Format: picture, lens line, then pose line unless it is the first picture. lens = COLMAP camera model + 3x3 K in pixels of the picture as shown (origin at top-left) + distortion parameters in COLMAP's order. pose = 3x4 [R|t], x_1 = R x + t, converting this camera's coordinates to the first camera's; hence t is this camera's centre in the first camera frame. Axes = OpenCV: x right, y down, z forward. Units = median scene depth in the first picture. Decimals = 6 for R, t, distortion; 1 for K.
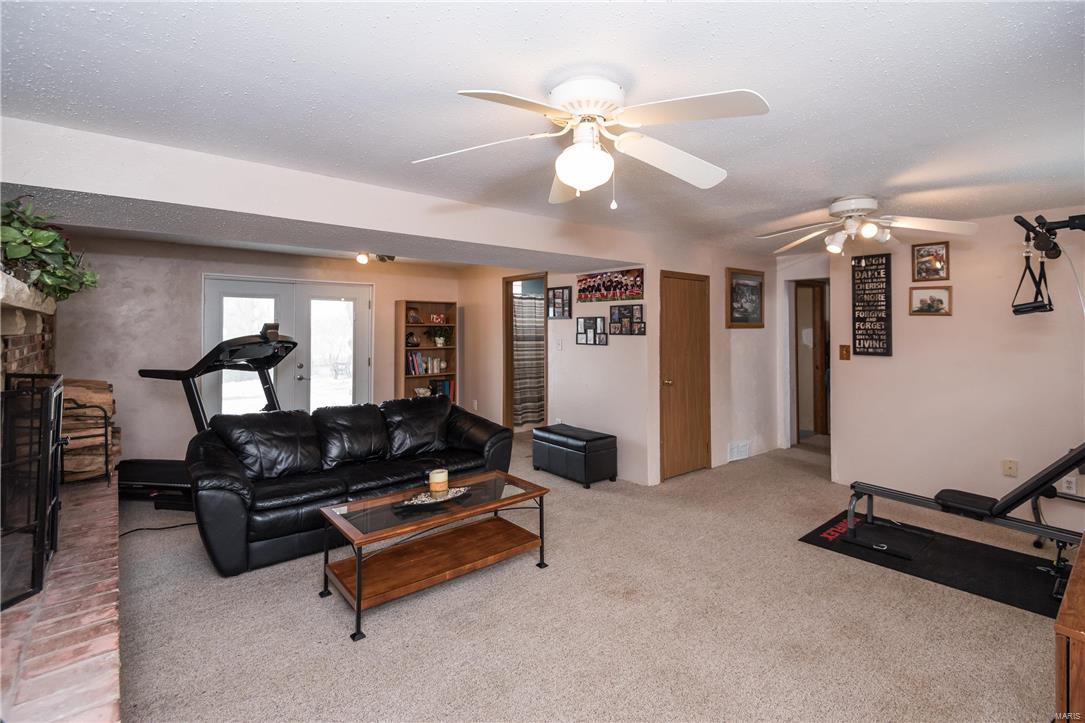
lens RADIAL K [[503.8, 0, 547.9], [0, 503.8, 327.9], [0, 0, 1]] dist [0.001064, -0.000387]
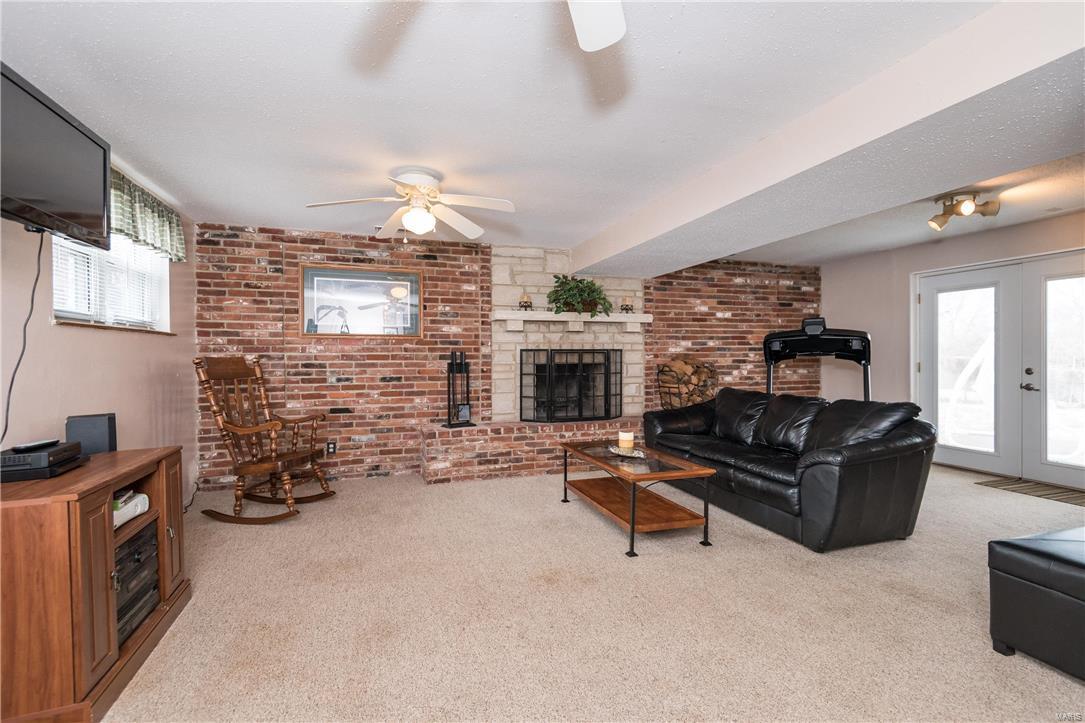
lens RADIAL K [[488.3, 0, 543.7], [0, 488.3, 353.7], [0, 0, 1]] dist [0.036478, -0.017350]
pose [[-0.357309, -0.005247, -0.933971, 0.848689], [0.007051, 0.999941, -0.008315, 0.093425], [0.933960, -0.009557, -0.357251, 1.096678]]
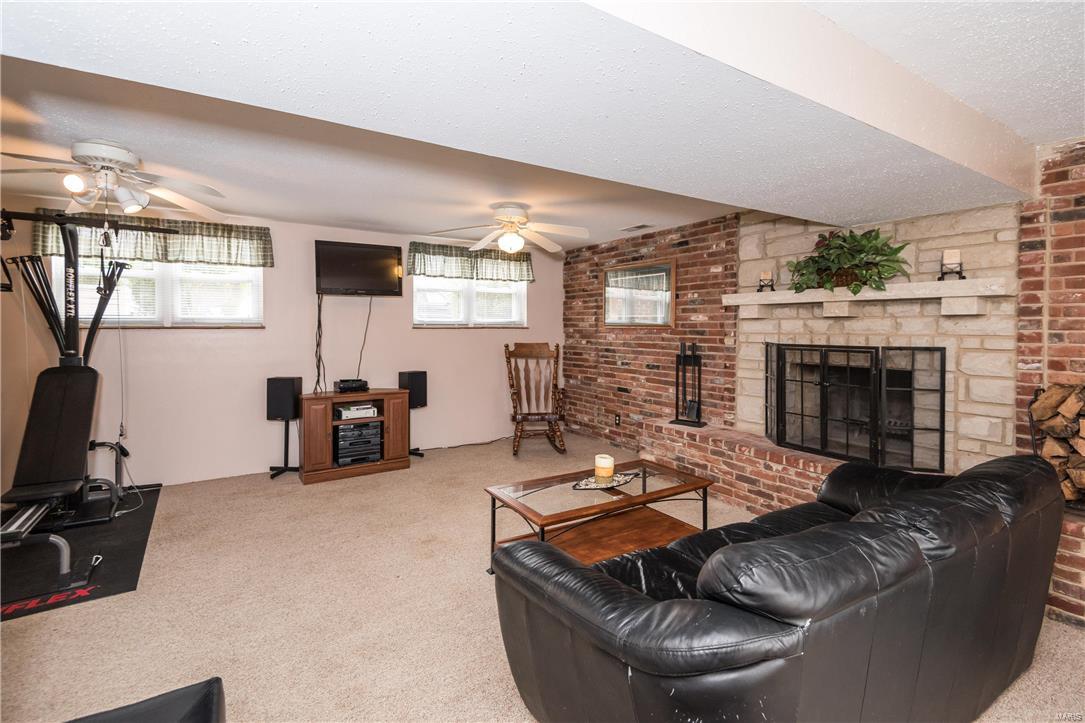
lens RADIAL K [[503.8, 0, 547.9], [0, 503.8, 327.9], [0, 0, 1]] dist [0.001064, -0.000387]
pose [[-0.992211, -0.006021, 0.124426, -0.204809], [-0.006061, 0.999982, 0.000060, 0.034448], [-0.124424, -0.000694, -0.992229, 1.751421]]
